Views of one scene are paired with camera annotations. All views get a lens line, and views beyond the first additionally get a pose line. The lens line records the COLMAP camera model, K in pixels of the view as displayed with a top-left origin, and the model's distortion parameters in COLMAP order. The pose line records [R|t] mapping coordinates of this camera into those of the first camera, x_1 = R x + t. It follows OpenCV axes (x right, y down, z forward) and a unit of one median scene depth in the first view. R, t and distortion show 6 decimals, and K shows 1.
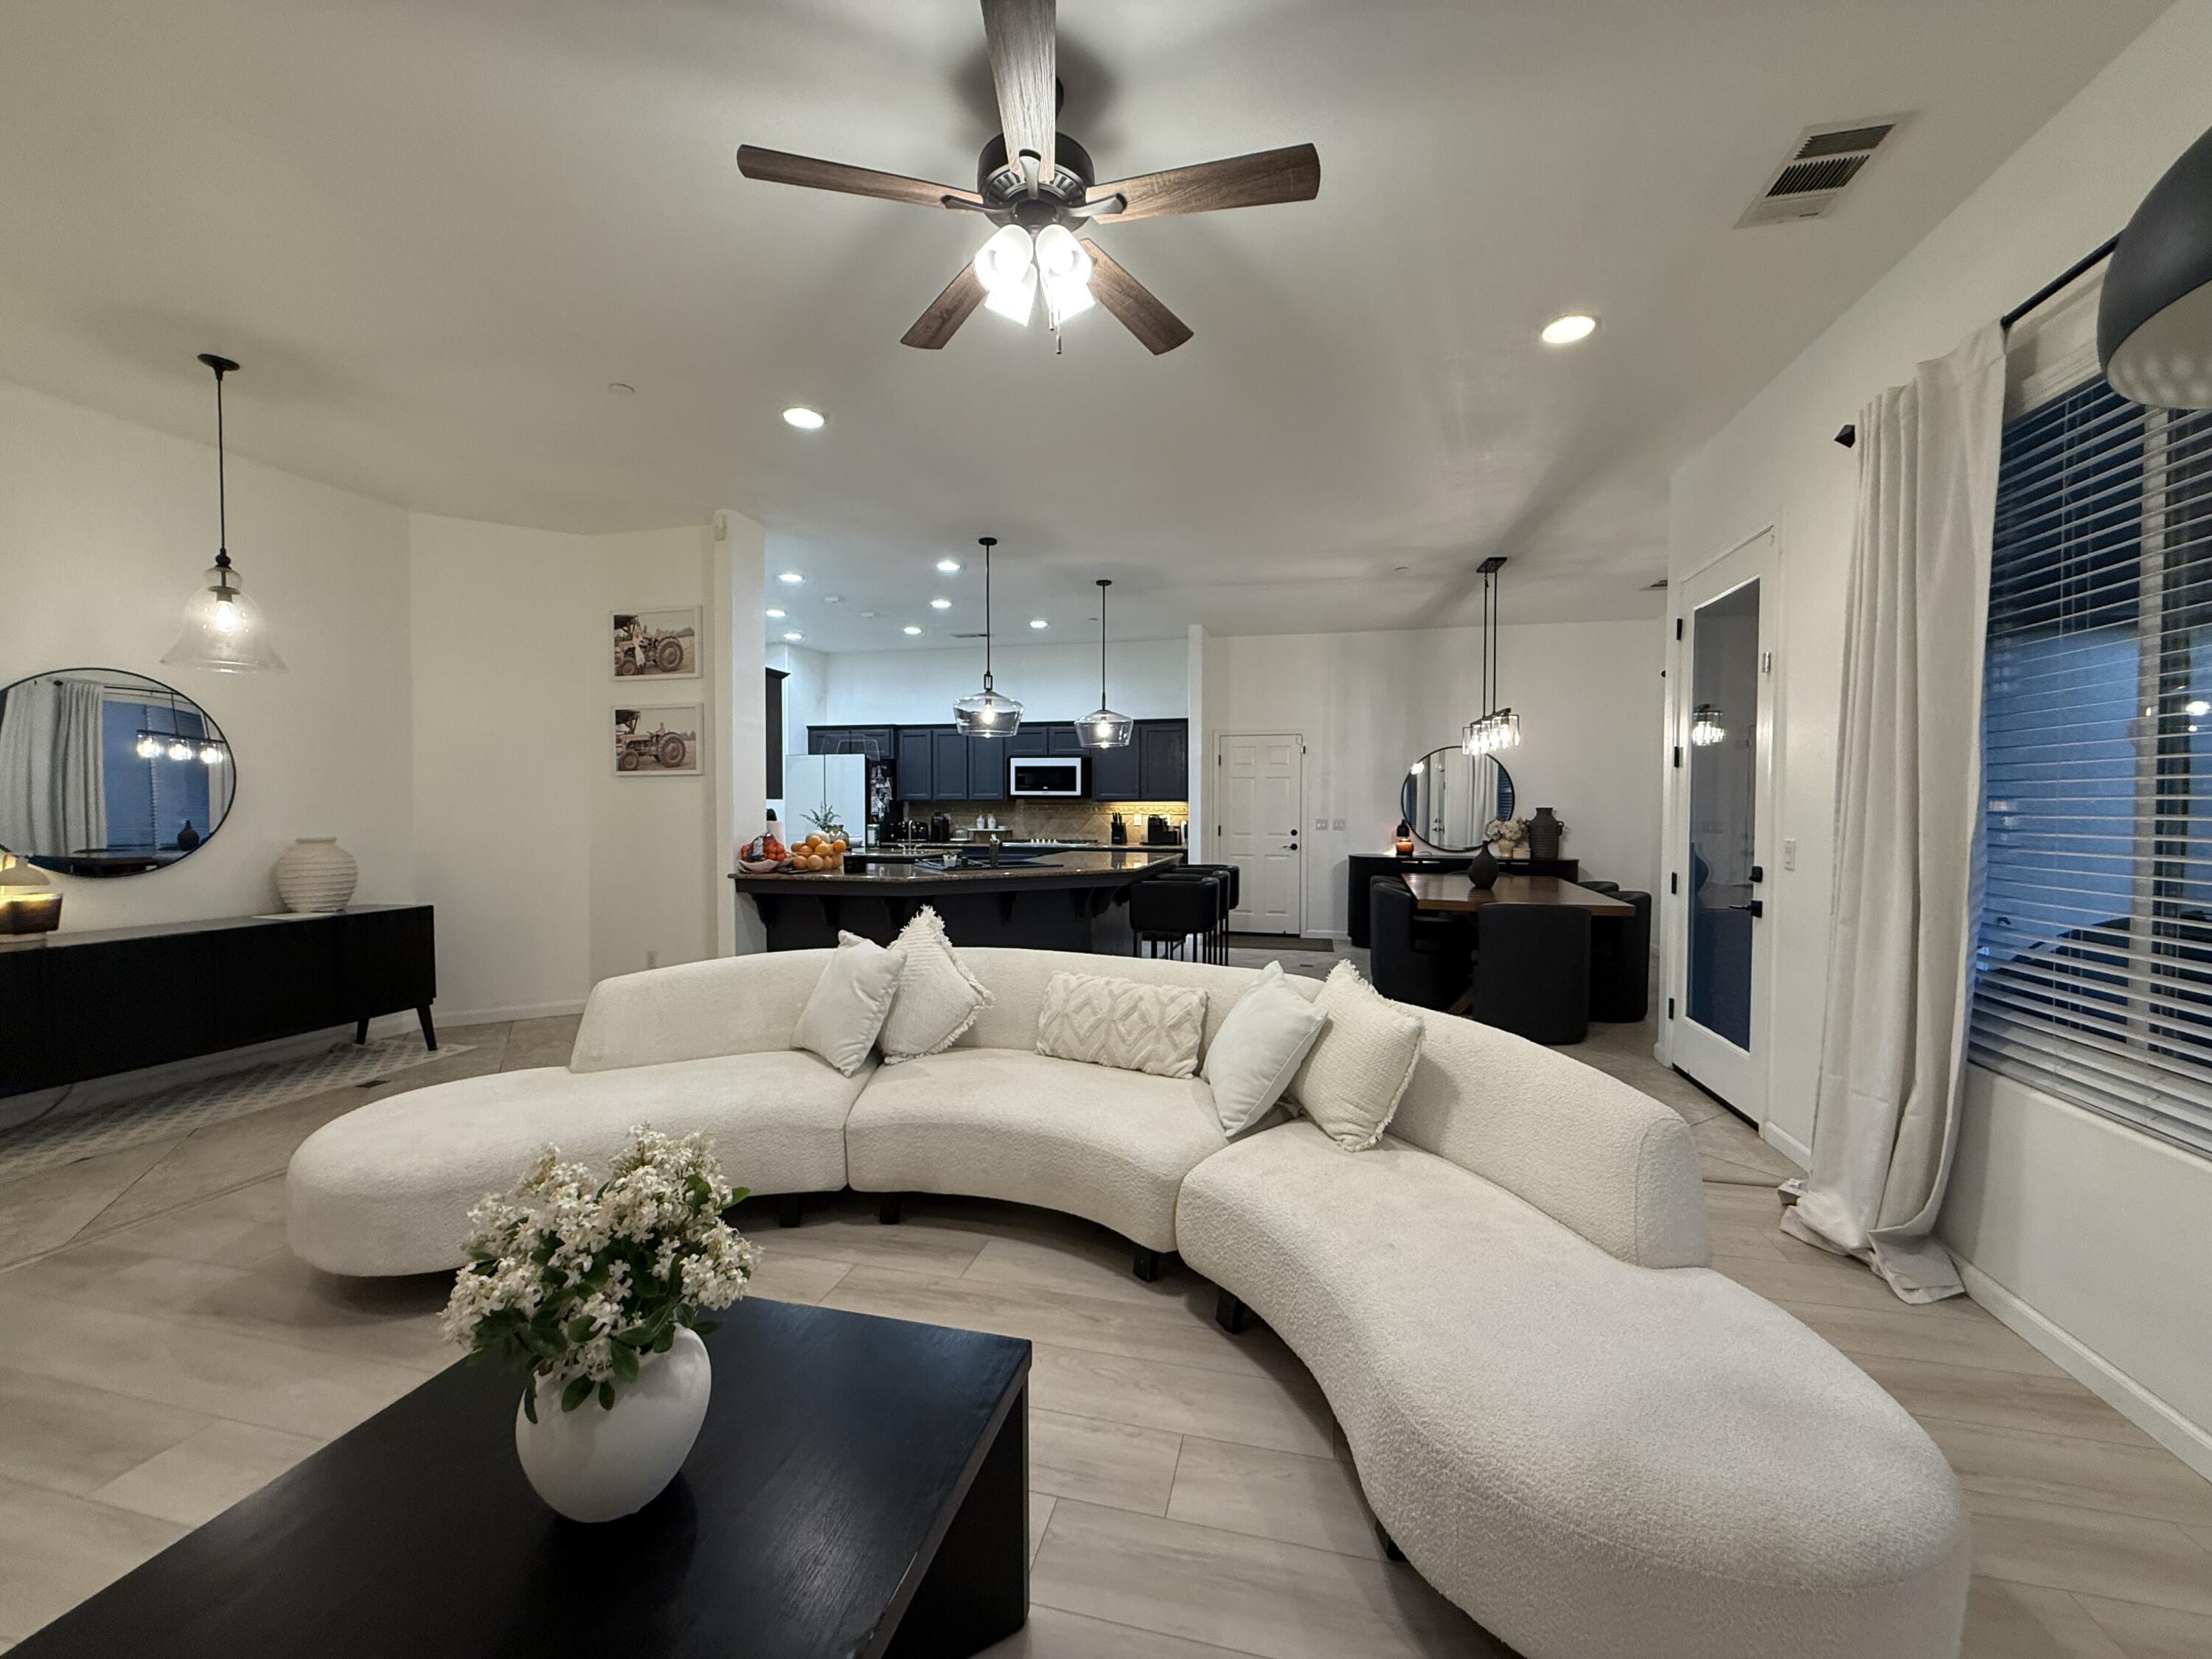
lens RADIAL K [[885.8, 0, 1100.7], [0, 885.8, 822.0], [0, 0, 1]] dist [-0.001630, 0.000085]
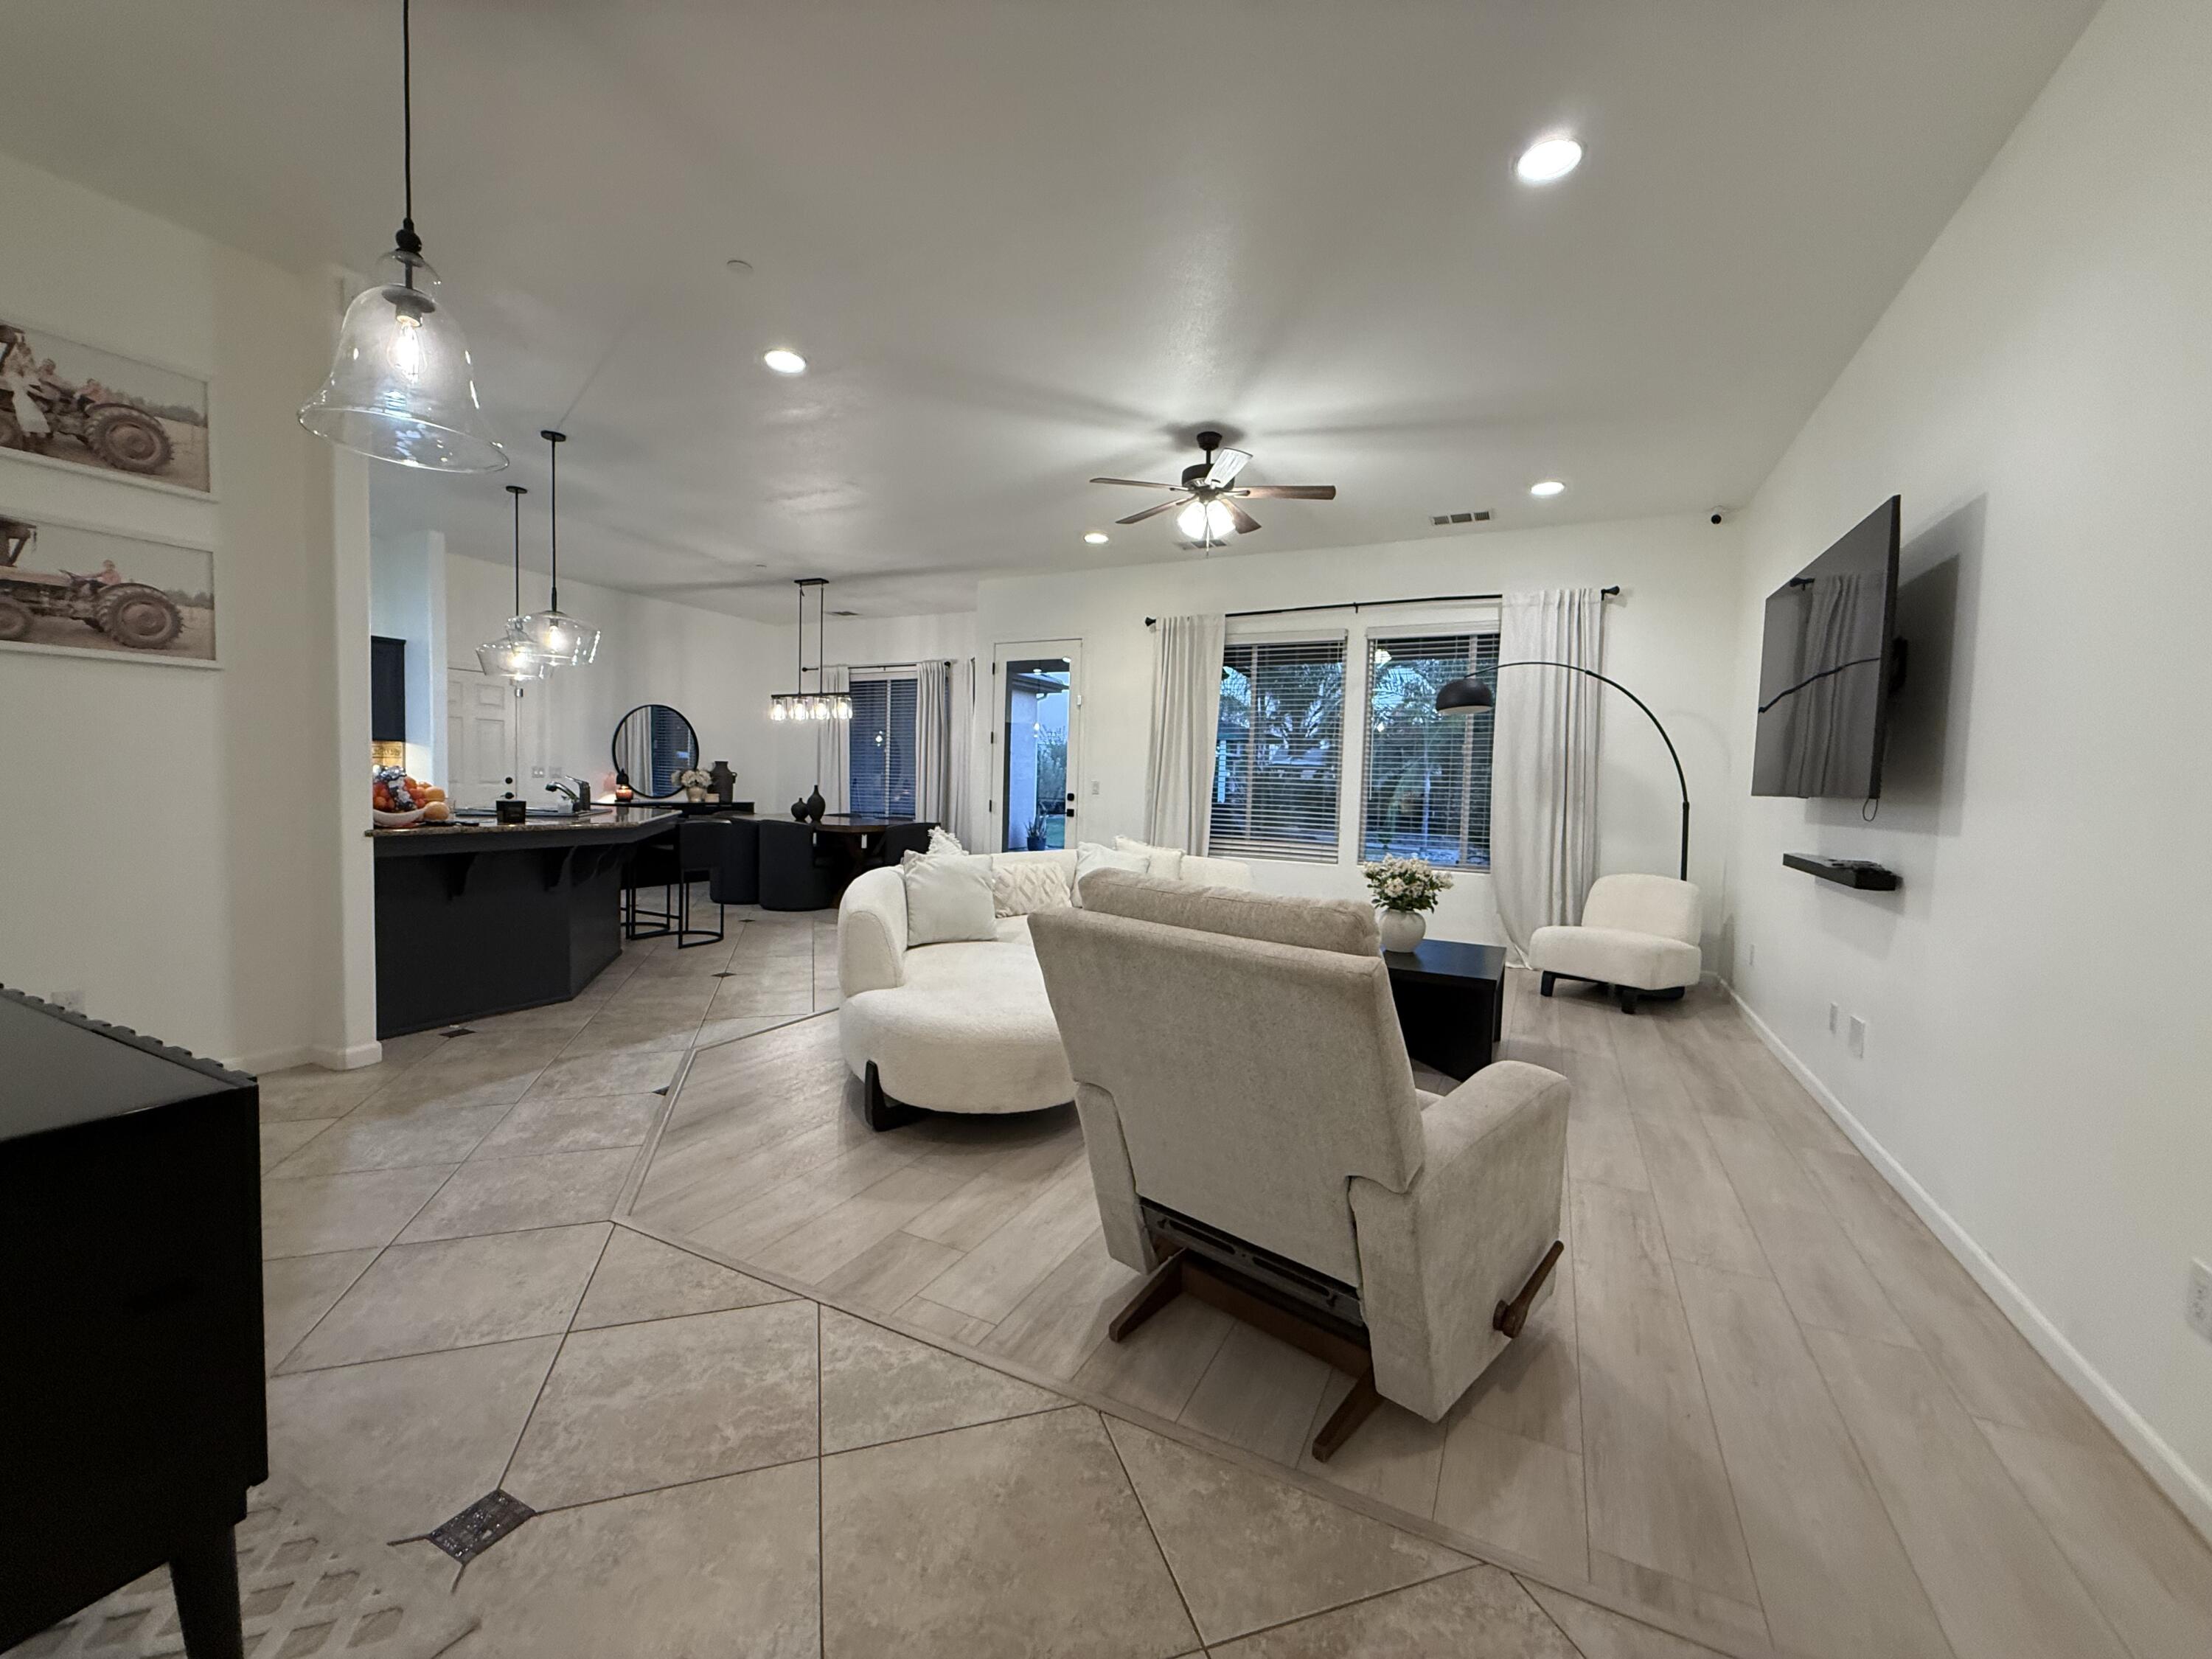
lens RADIAL K [[885.8, 0, 1099.0], [0, 885.8, 830.1], [0, 0, 1]] dist [-0.001630, 0.000085]
pose [[0.225964, -0.047864, 0.972959, -0.886545], [-0.007732, 0.998673, 0.050925, 0.019133], [-0.974105, -0.019030, 0.225294, 0.288001]]
